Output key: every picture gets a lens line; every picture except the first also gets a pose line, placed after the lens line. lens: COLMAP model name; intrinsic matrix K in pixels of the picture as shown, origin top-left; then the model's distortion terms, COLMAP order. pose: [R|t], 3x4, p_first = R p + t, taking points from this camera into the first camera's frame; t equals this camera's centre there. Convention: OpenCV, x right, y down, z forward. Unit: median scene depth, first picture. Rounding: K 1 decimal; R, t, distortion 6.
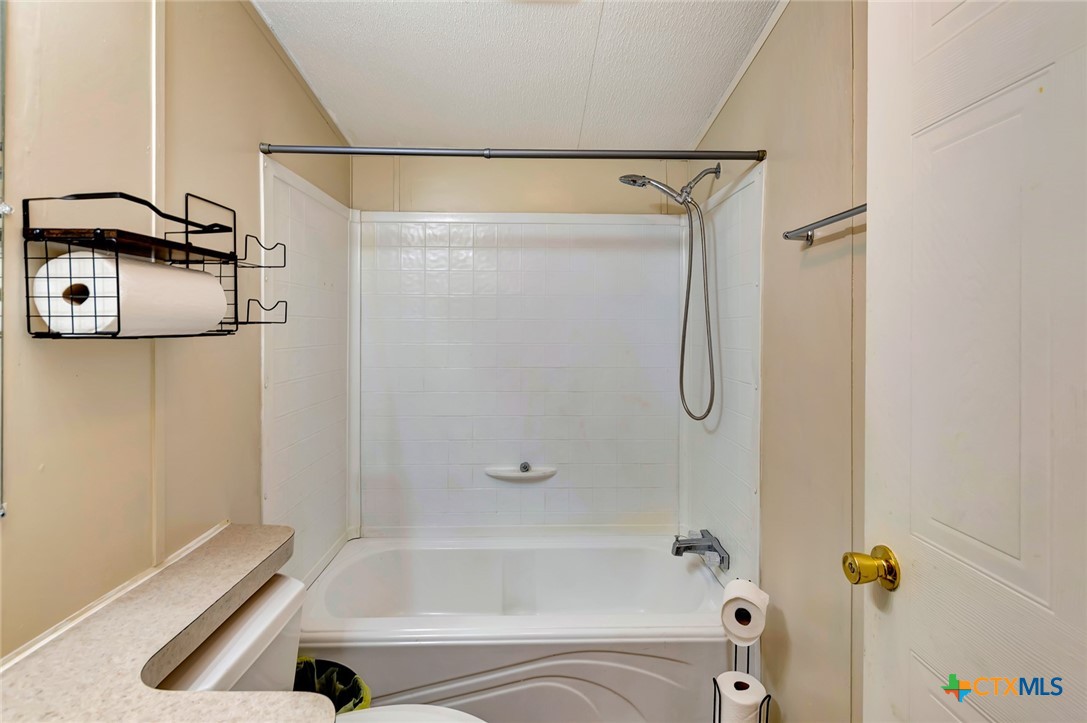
lens RADIAL K [[531.1, 0, 525.2], [0, 531.1, 337.0], [0, 0, 1]] dist [0.007878, -0.003479]
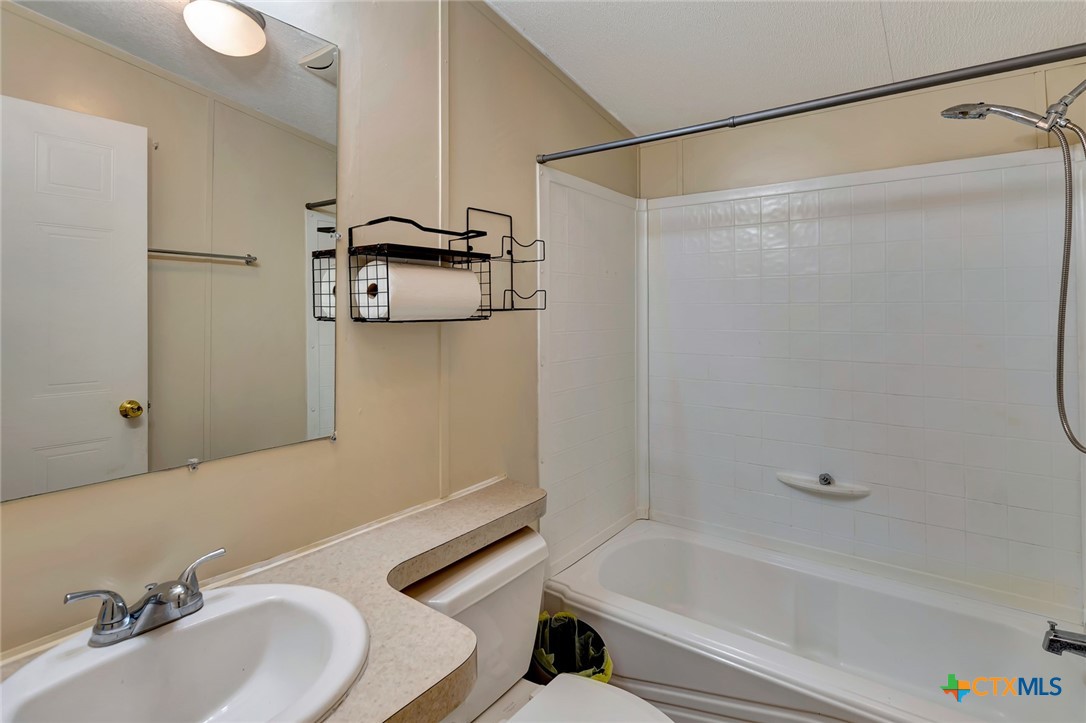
lens RADIAL K [[530.6, 0, 520.3], [0, 530.6, 311.5], [0, 0, 1]] dist [0.007878, -0.003479]
pose [[0.799751, -0.003271, -0.600323, 0.164422], [-0.007933, 0.999840, -0.016015, -0.002995], [0.600279, 0.017571, 0.799597, 0.053024]]
